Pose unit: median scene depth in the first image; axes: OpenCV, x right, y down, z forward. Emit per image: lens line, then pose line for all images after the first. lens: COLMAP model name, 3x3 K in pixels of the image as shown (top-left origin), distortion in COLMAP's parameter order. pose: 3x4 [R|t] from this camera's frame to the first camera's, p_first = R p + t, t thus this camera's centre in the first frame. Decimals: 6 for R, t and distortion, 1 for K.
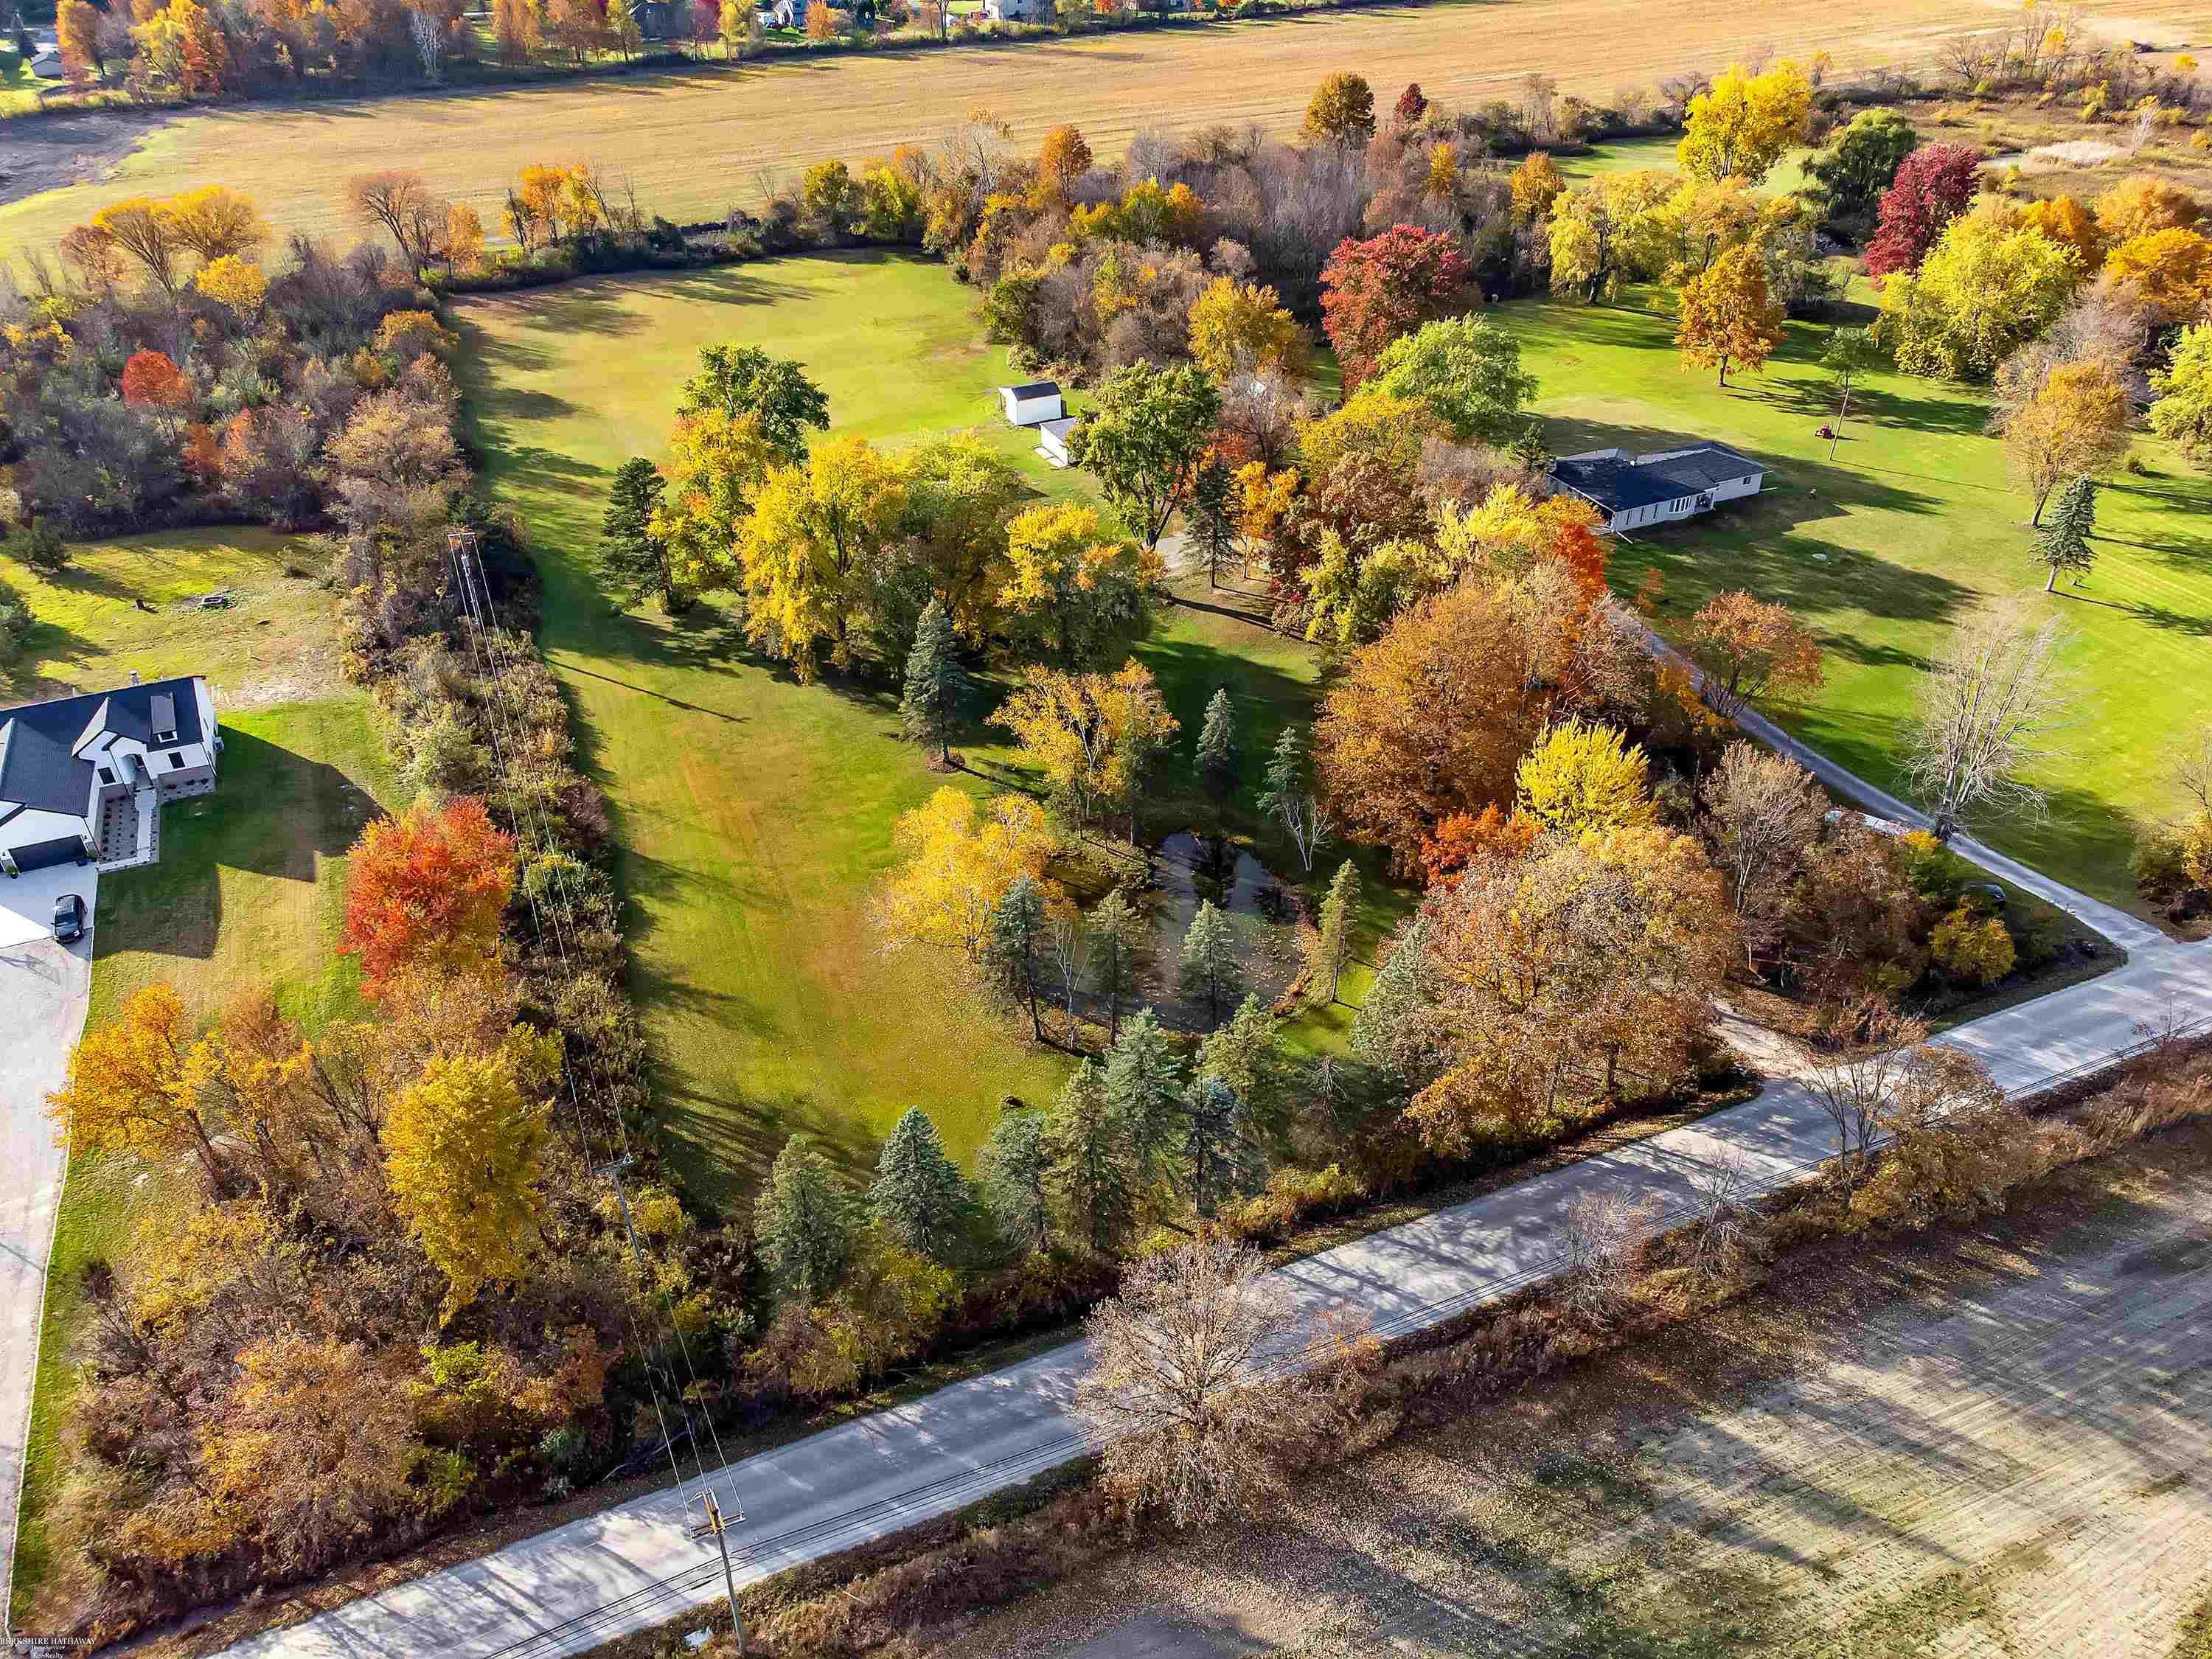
lens RADIAL K [[1656.4, 0, 1106.0], [0, 1656.4, 829.5], [0, 0, 1]] dist [0.002657, -0.002500]
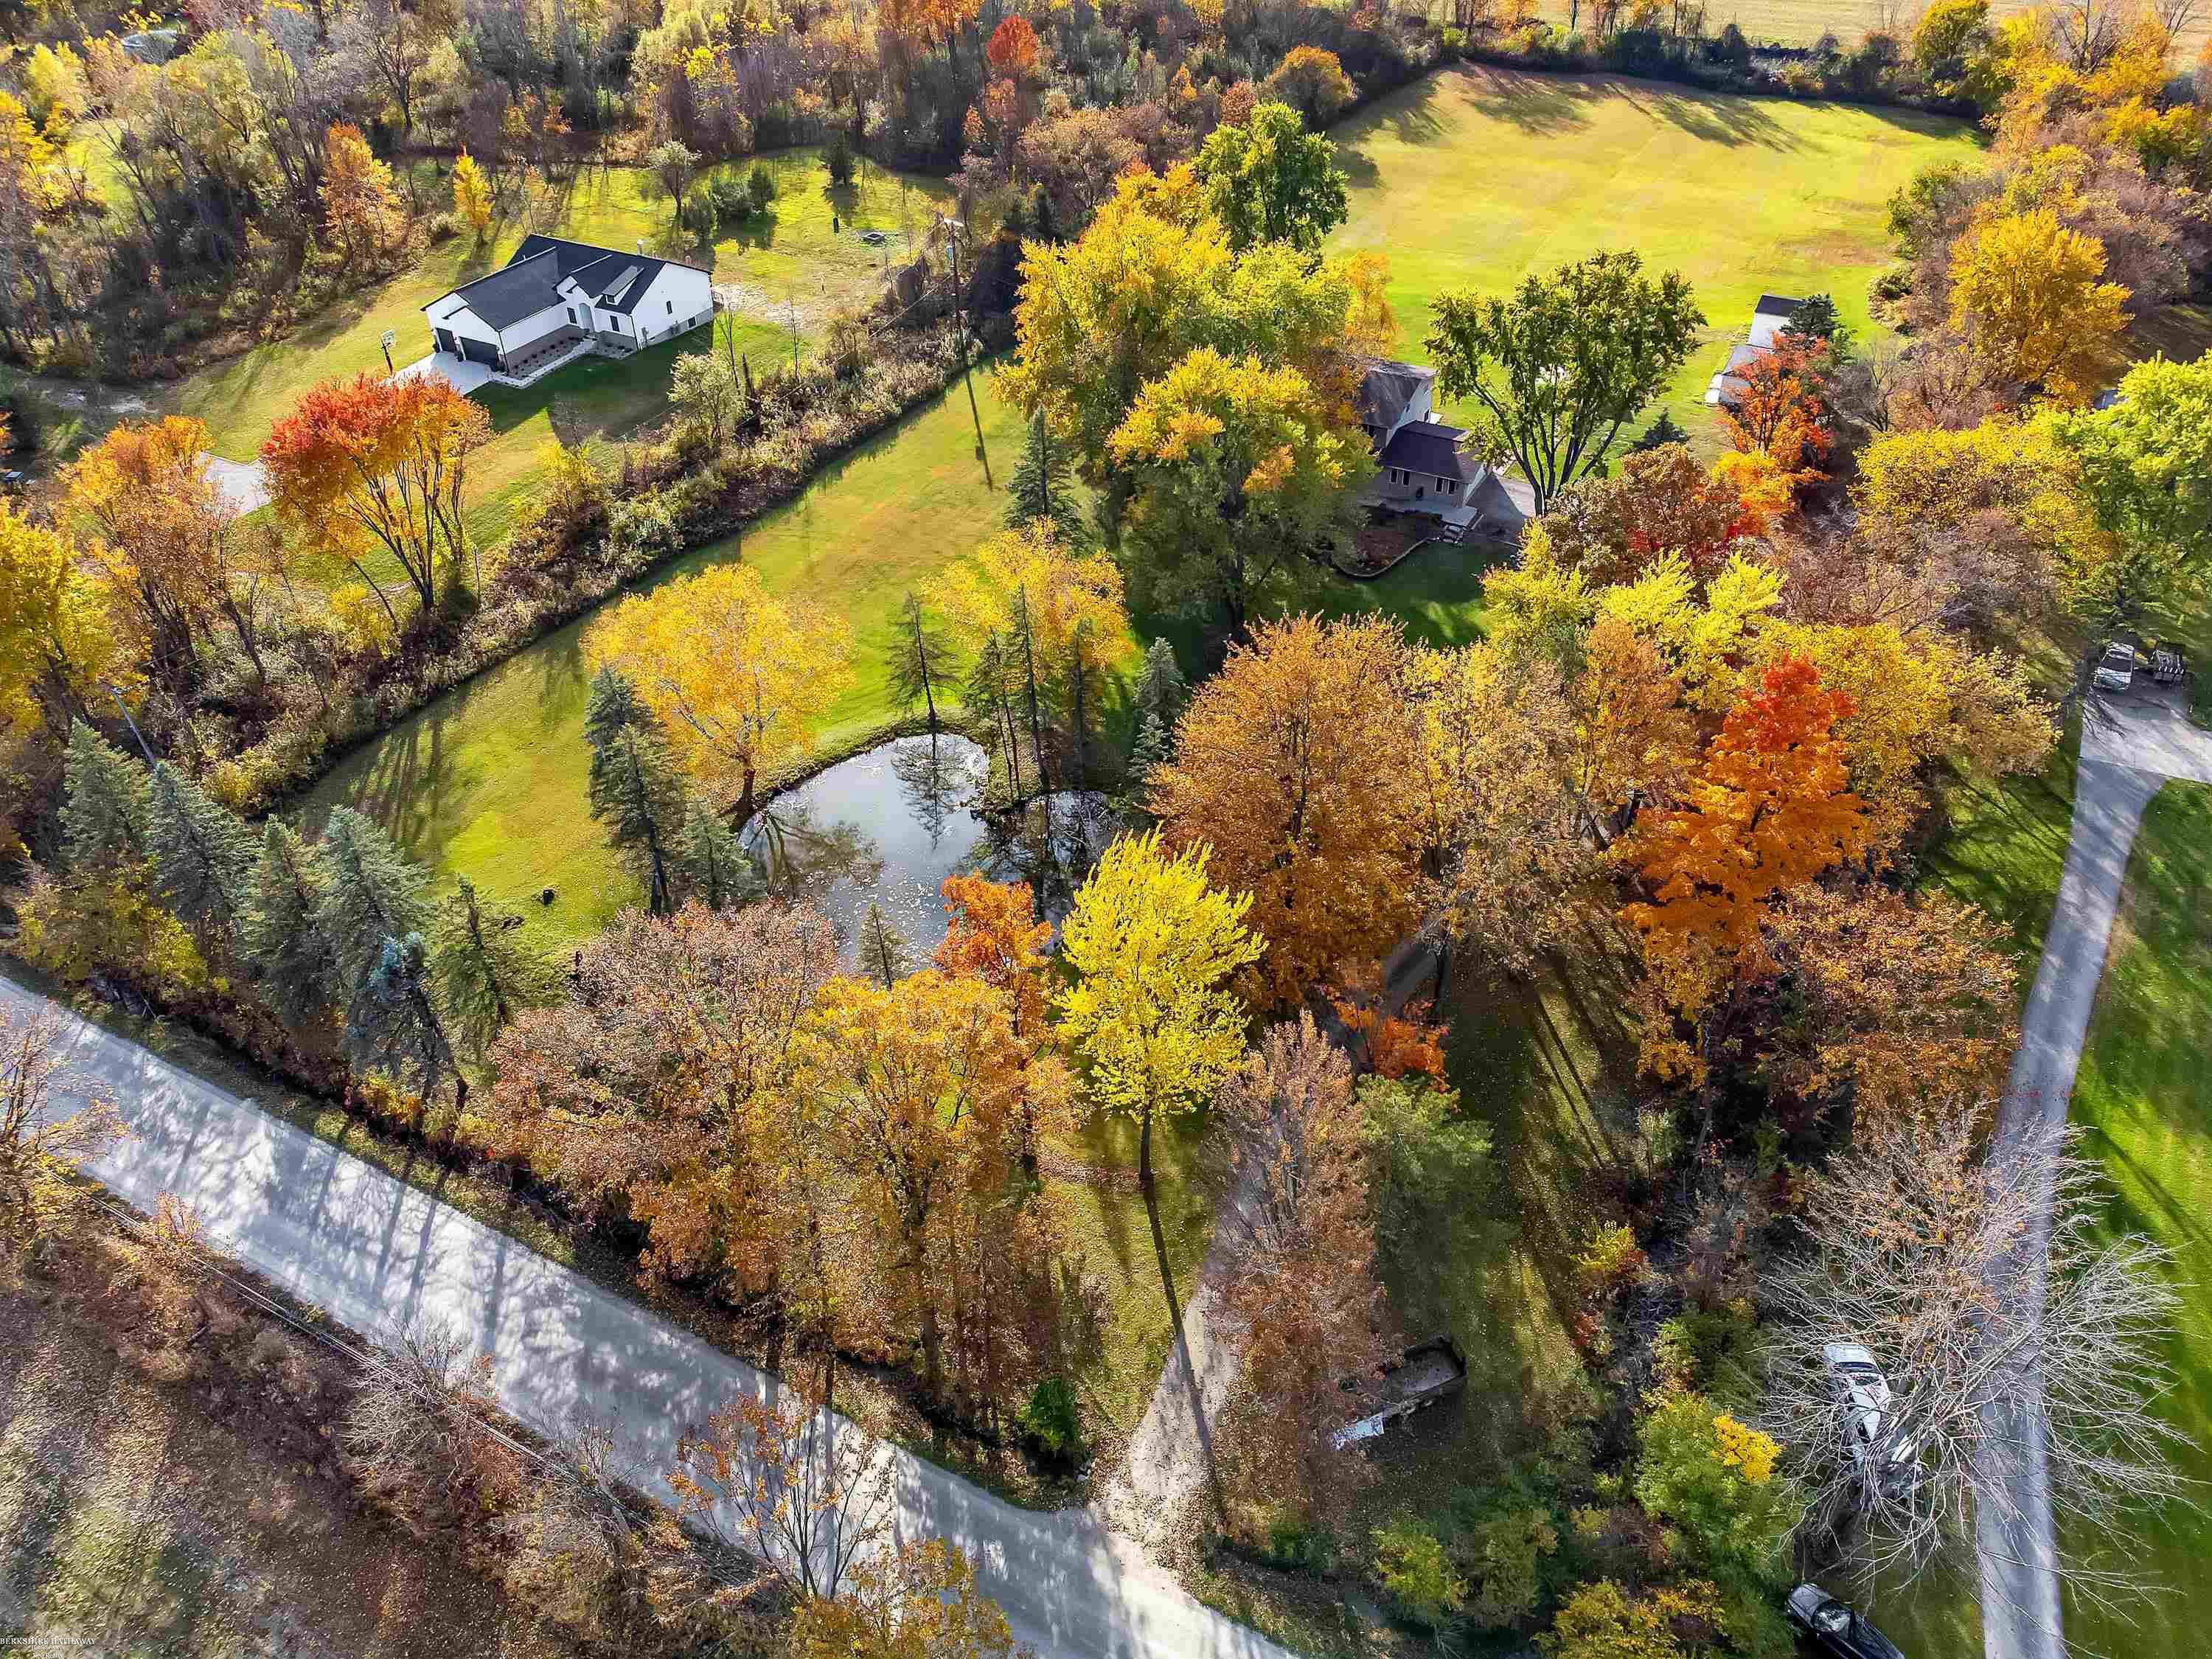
lens RADIAL K [[1656.4, 0, 1106.0], [0, 1656.4, 829.5], [0, 0, 1]] dist [0.002657, -0.002500]
pose [[0.617197, 0.490437, -0.615256, 0.610022], [-0.437974, 0.863765, 0.249174, -0.203623], [0.653641, 0.115677, 0.747912, 0.482122]]
